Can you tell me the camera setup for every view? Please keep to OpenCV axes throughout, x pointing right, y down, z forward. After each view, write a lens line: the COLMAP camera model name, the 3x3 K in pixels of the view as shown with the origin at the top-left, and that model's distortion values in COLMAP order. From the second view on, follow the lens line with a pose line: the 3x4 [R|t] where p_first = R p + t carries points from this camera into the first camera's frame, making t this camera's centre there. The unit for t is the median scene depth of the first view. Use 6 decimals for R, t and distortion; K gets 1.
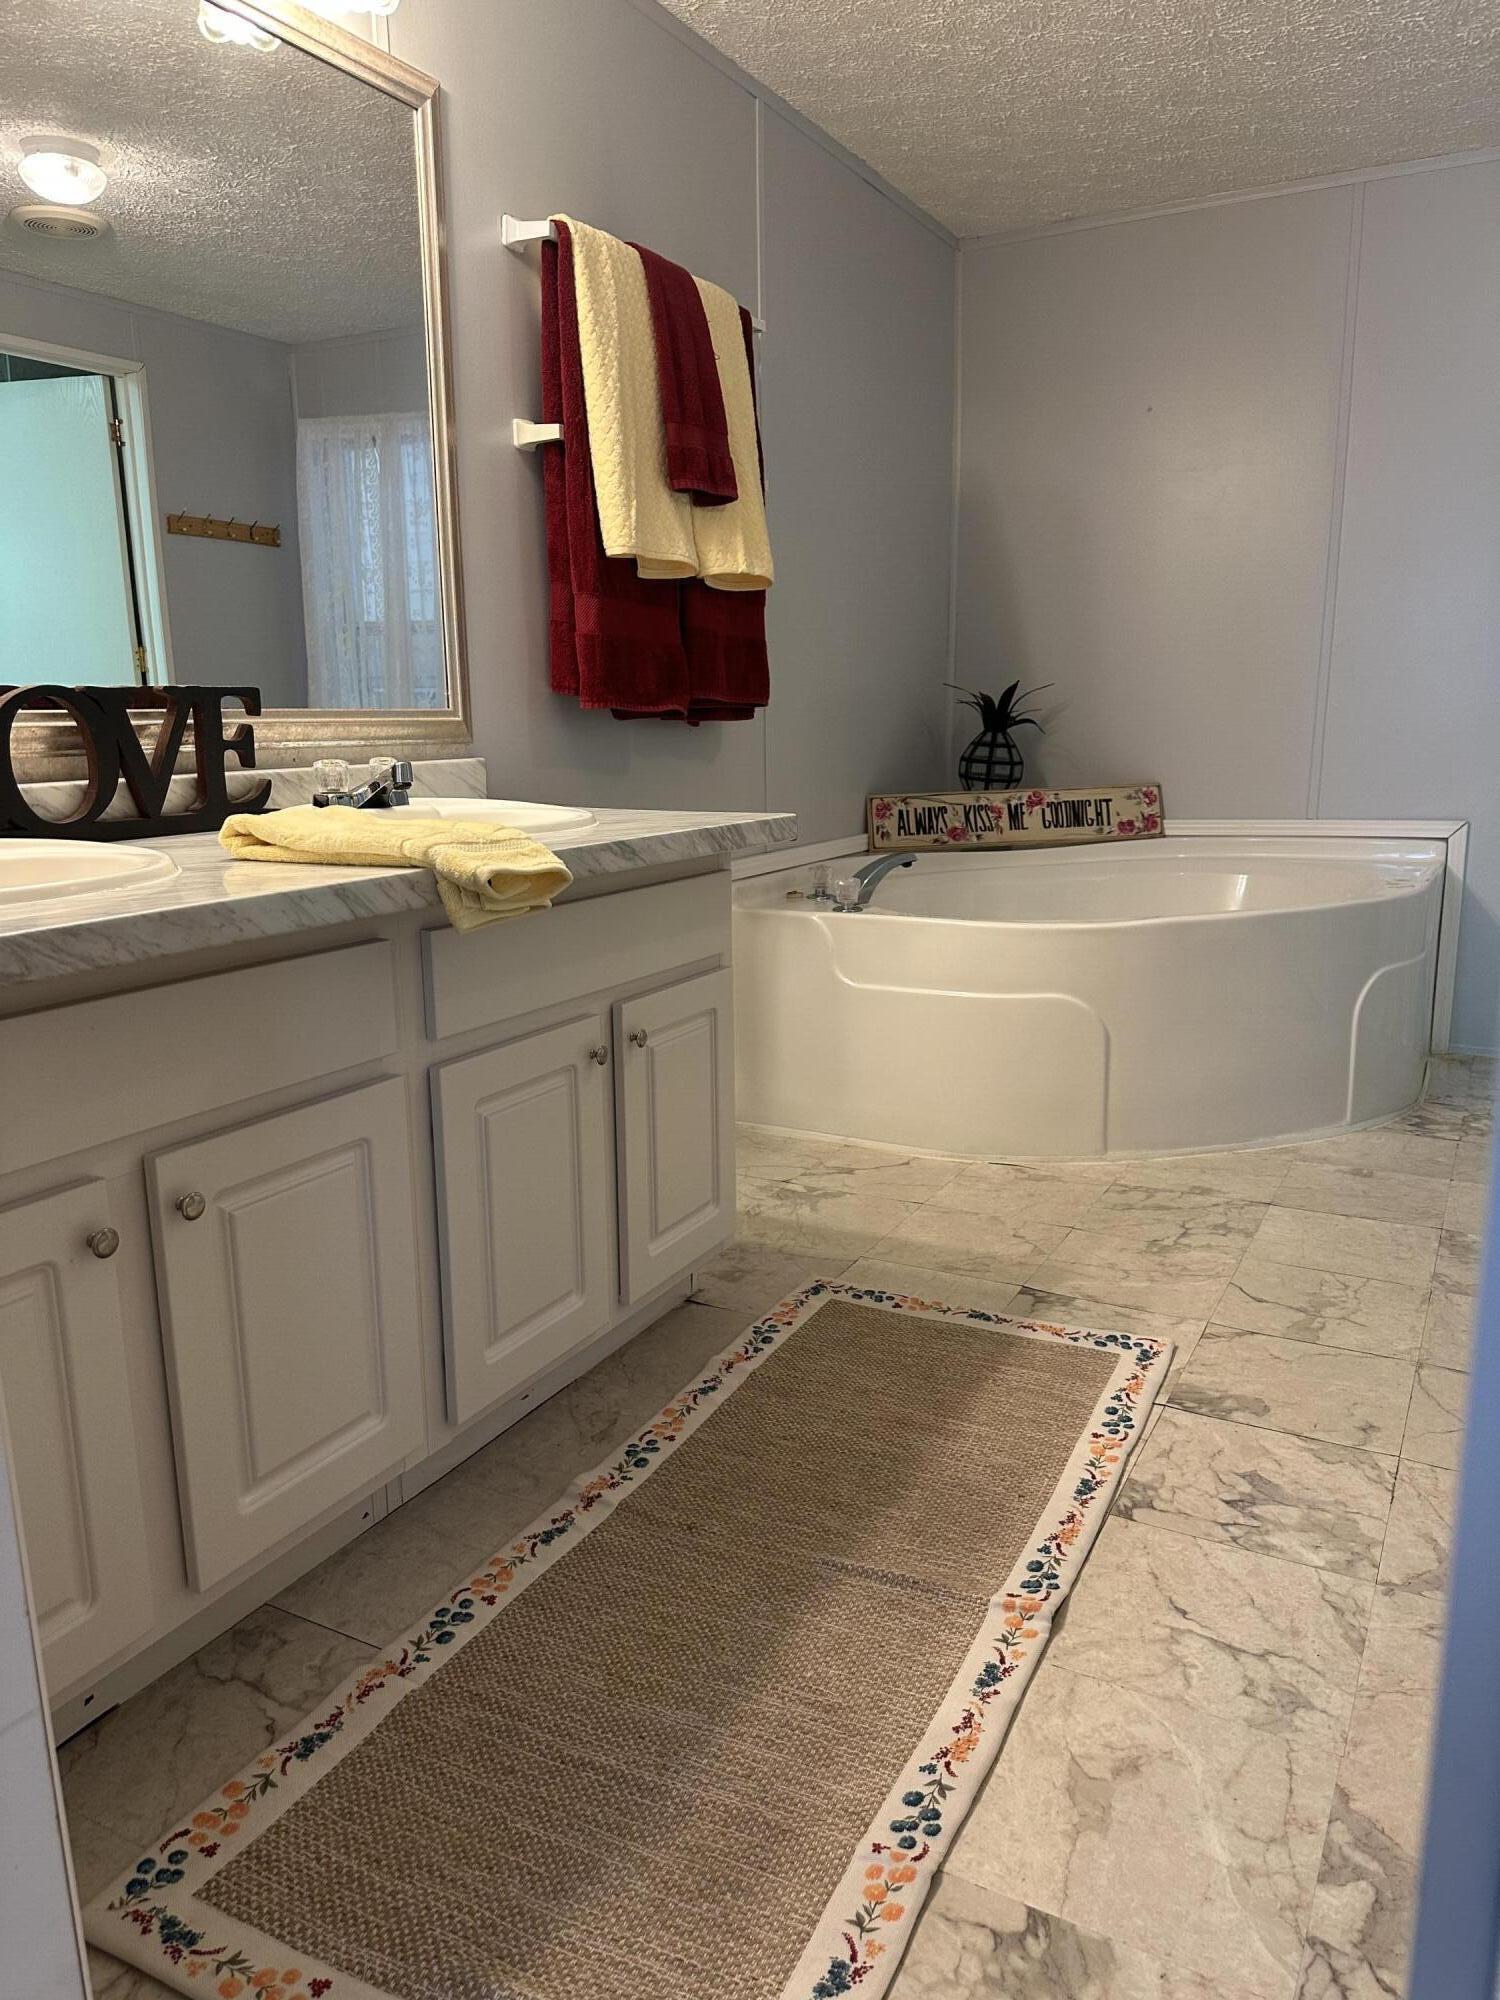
lens RADIAL K [[1401.4, 0, 726.0], [0, 1401.4, 1041.8], [0, 0, 1]] dist [0.089621, -0.182549]
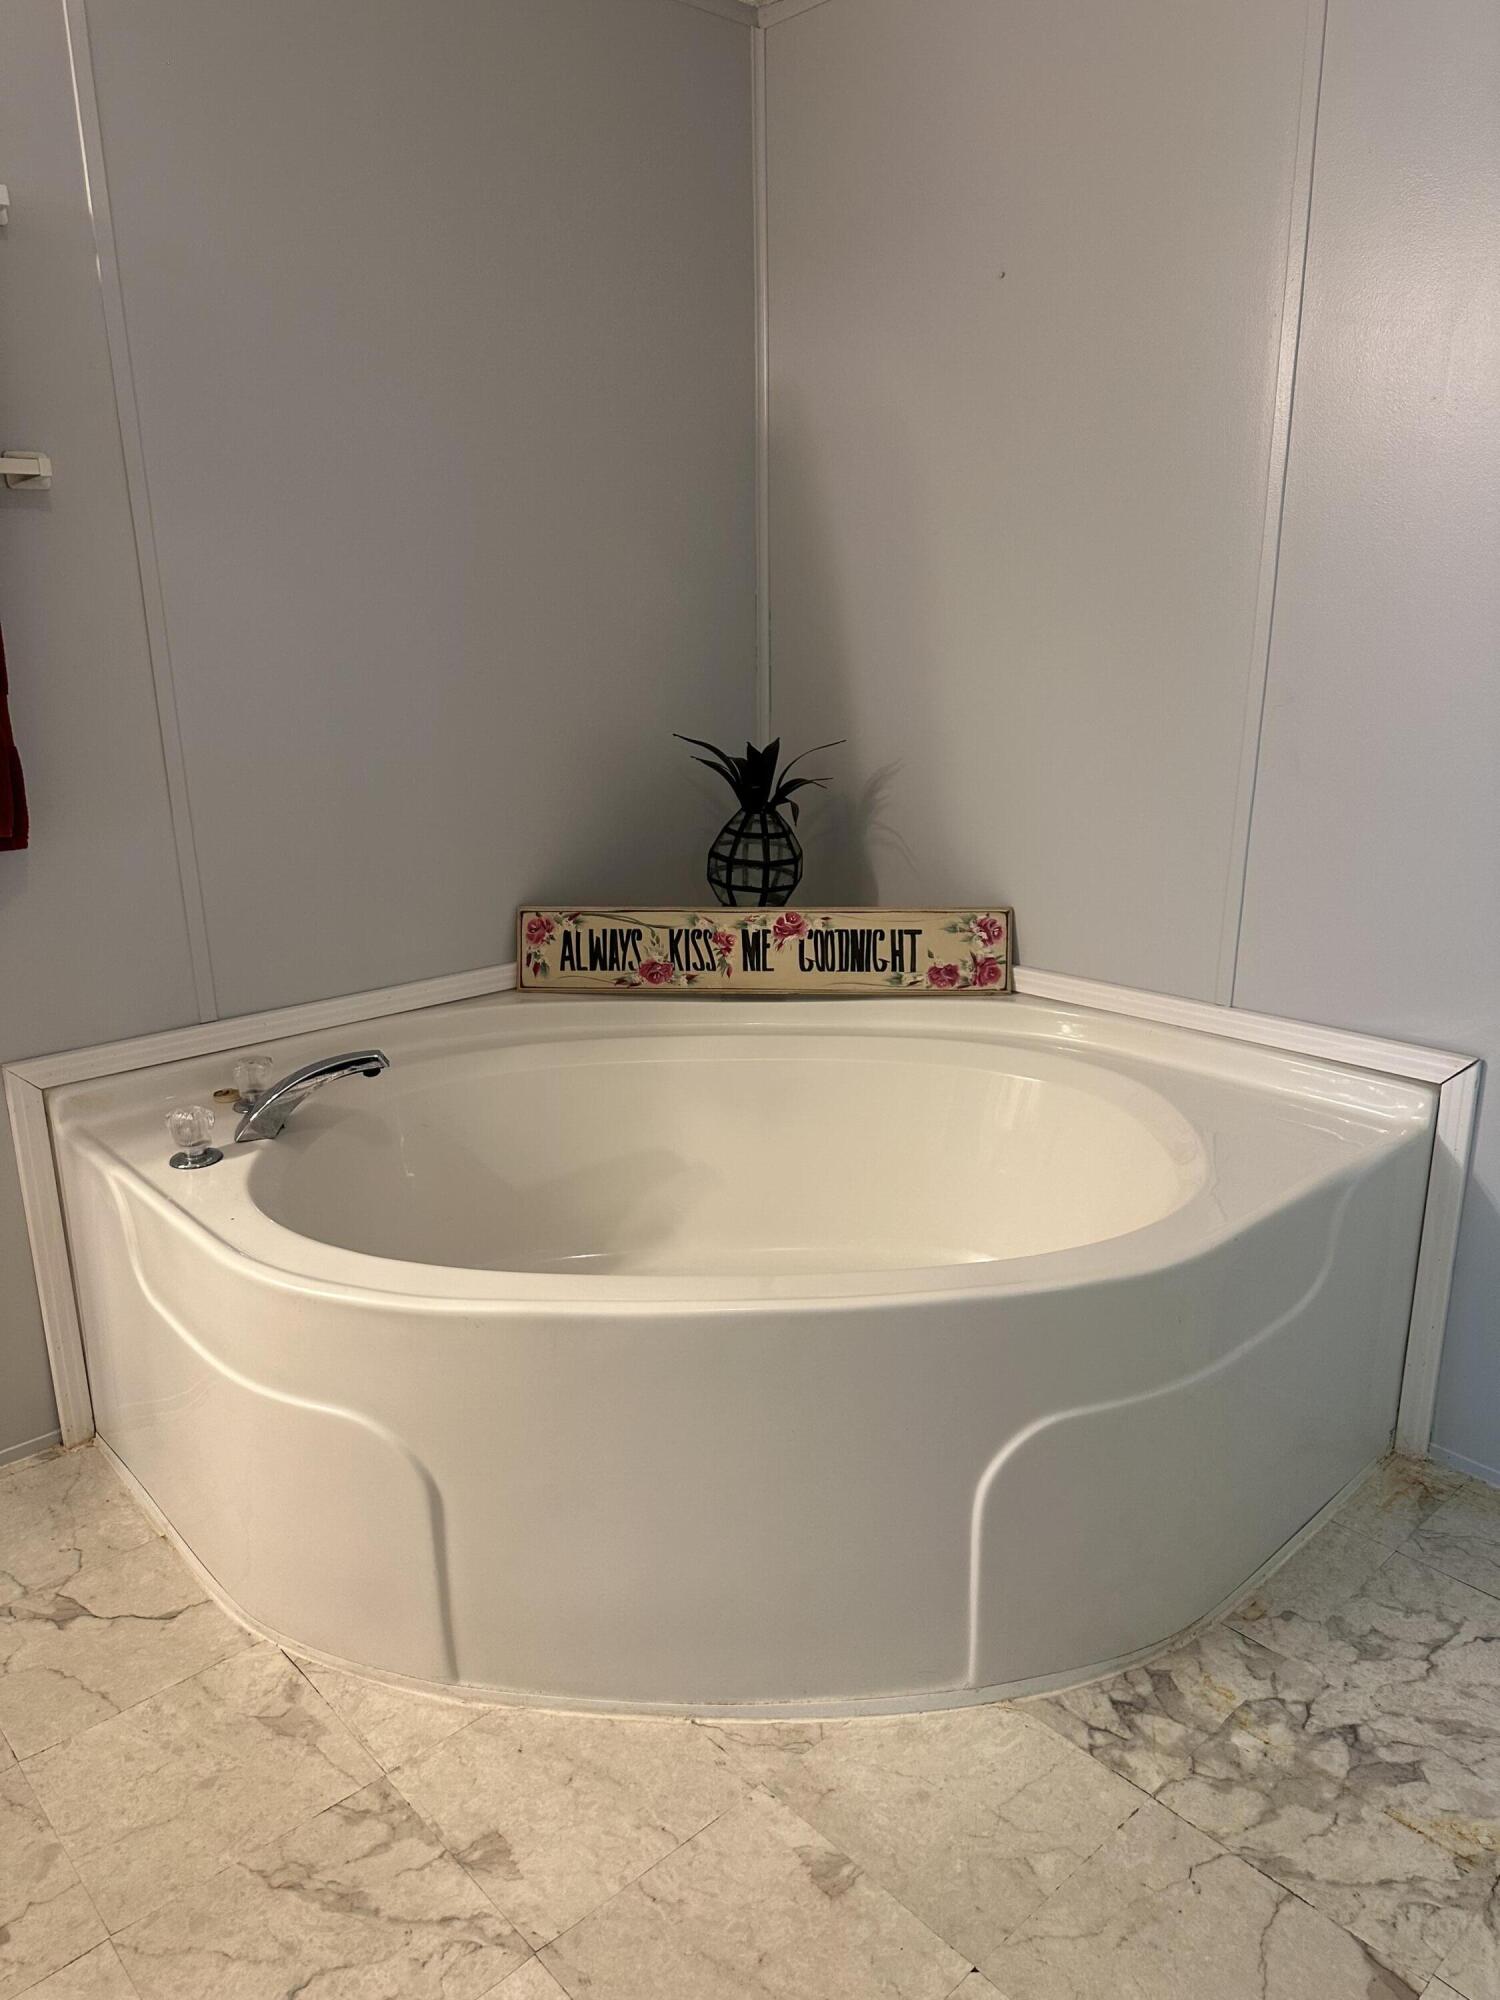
lens RADIAL K [[1414.1, 0, 750.0], [0, 1414.1, 1000.0], [0, 0, 1]] dist [0.045417, -0.045270]
pose [[0.946441, 0.096635, -0.308077, 0.561845], [-0.078288, 0.994371, 0.071399, -0.254893], [0.313242, -0.043457, 0.948678, 0.542164]]
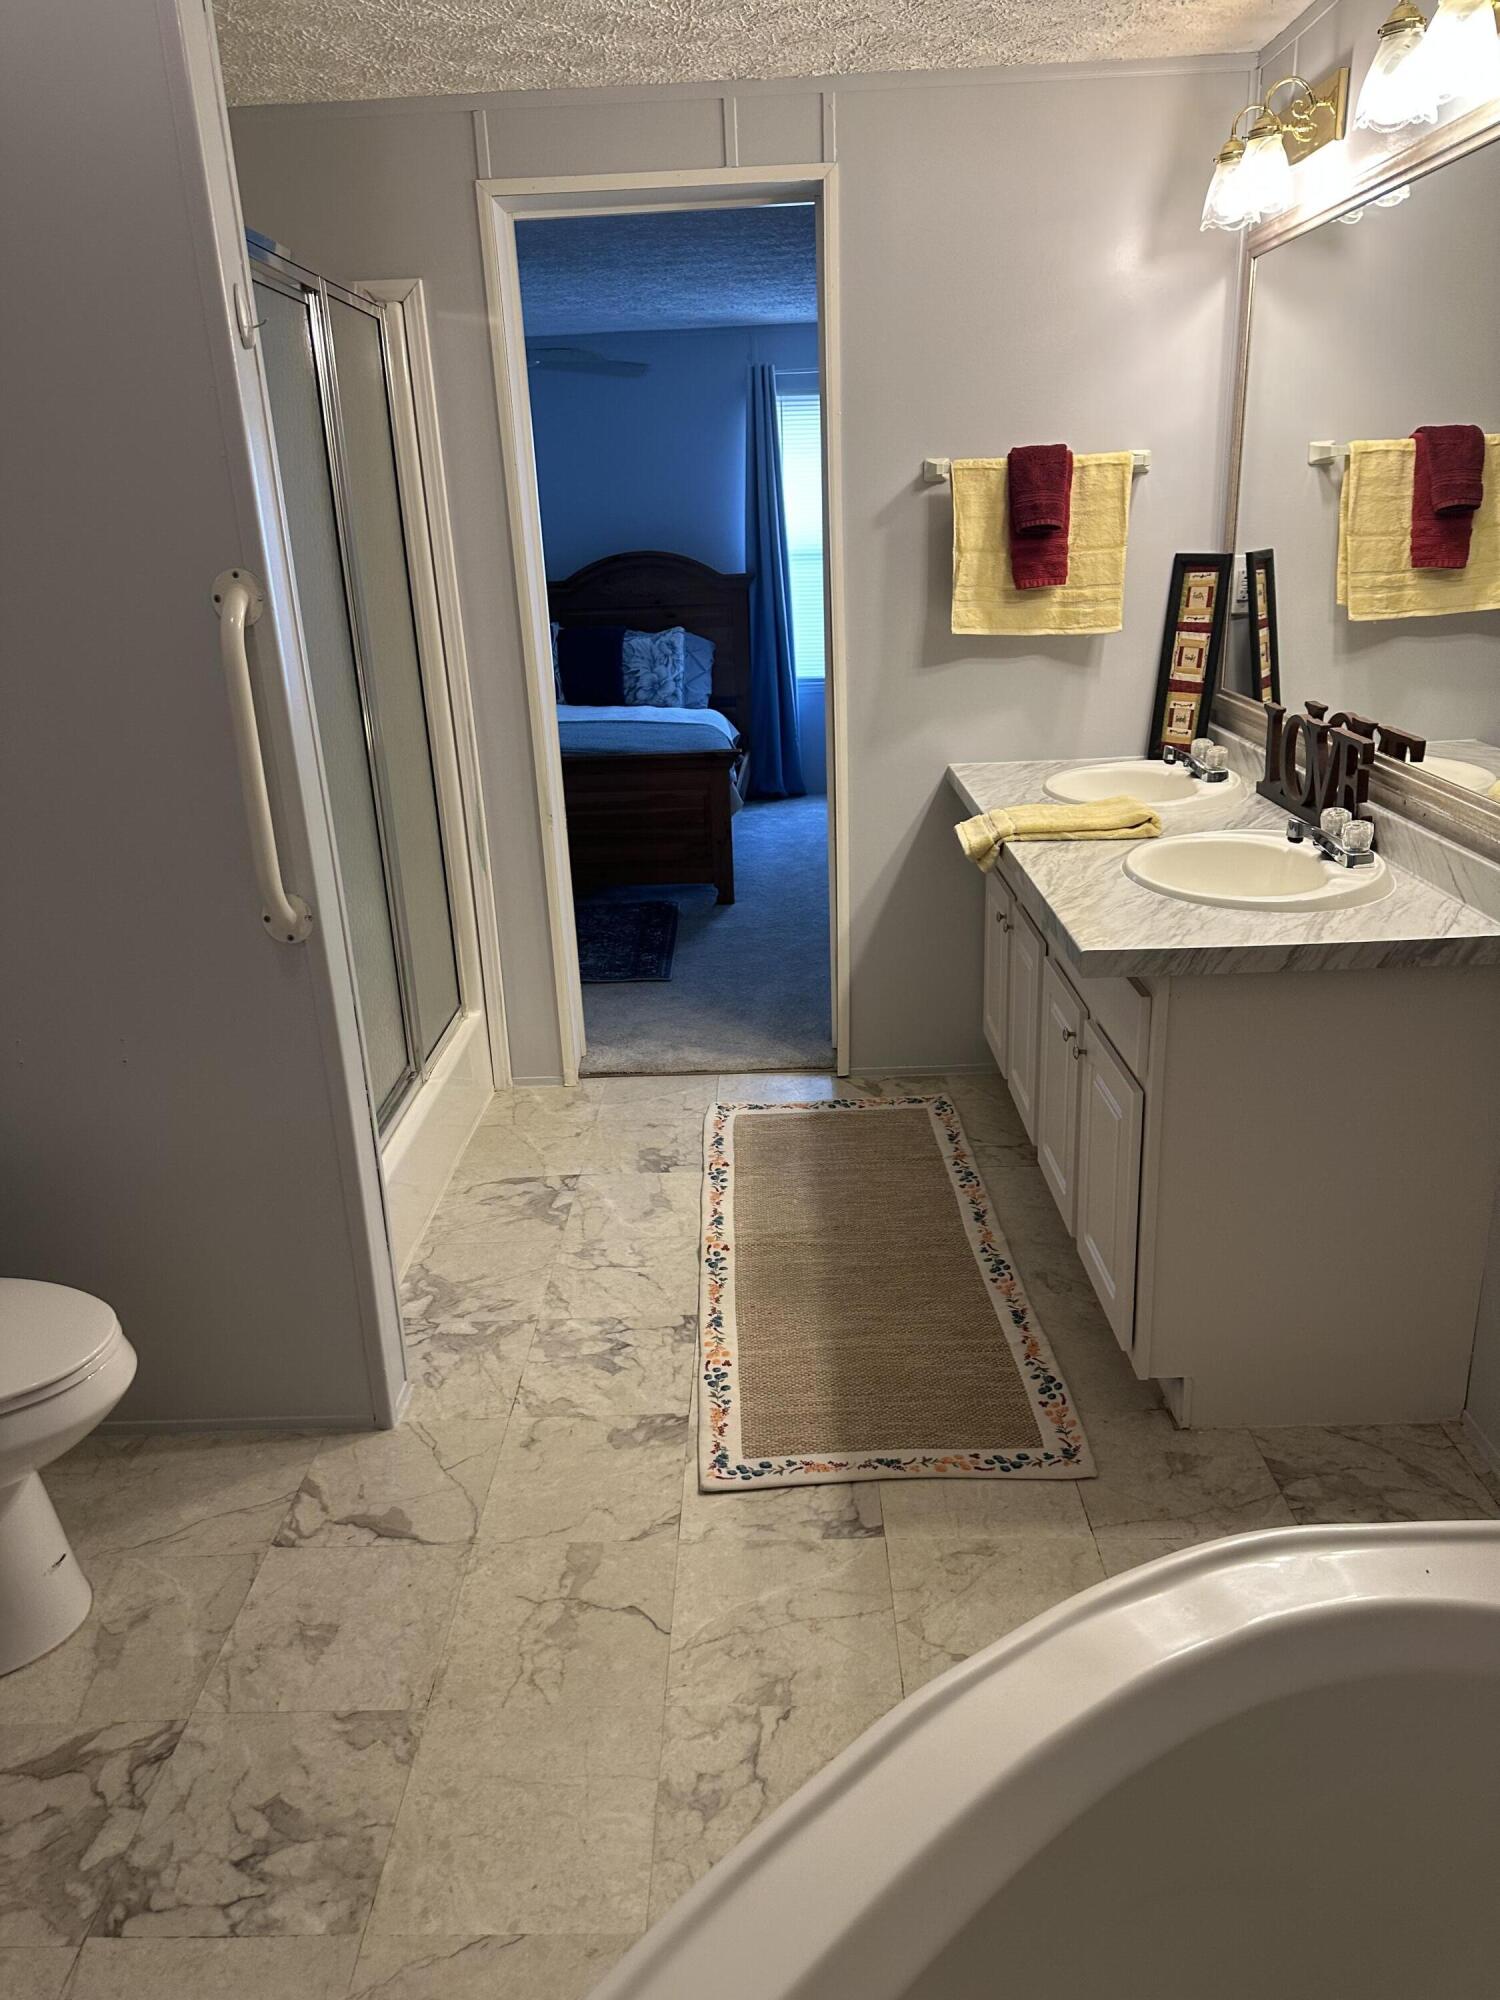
lens RADIAL K [[1404.5, 0, 734.2], [0, 1404.5, 995.0], [0, 0, 1]] dist [0.146059, -0.253352]
pose [[-0.881341, 0.196455, -0.429701, 0.502753], [-0.061463, 0.854059, 0.516532, -0.460191], [0.468466, 0.481651, -0.740643, 1.209827]]
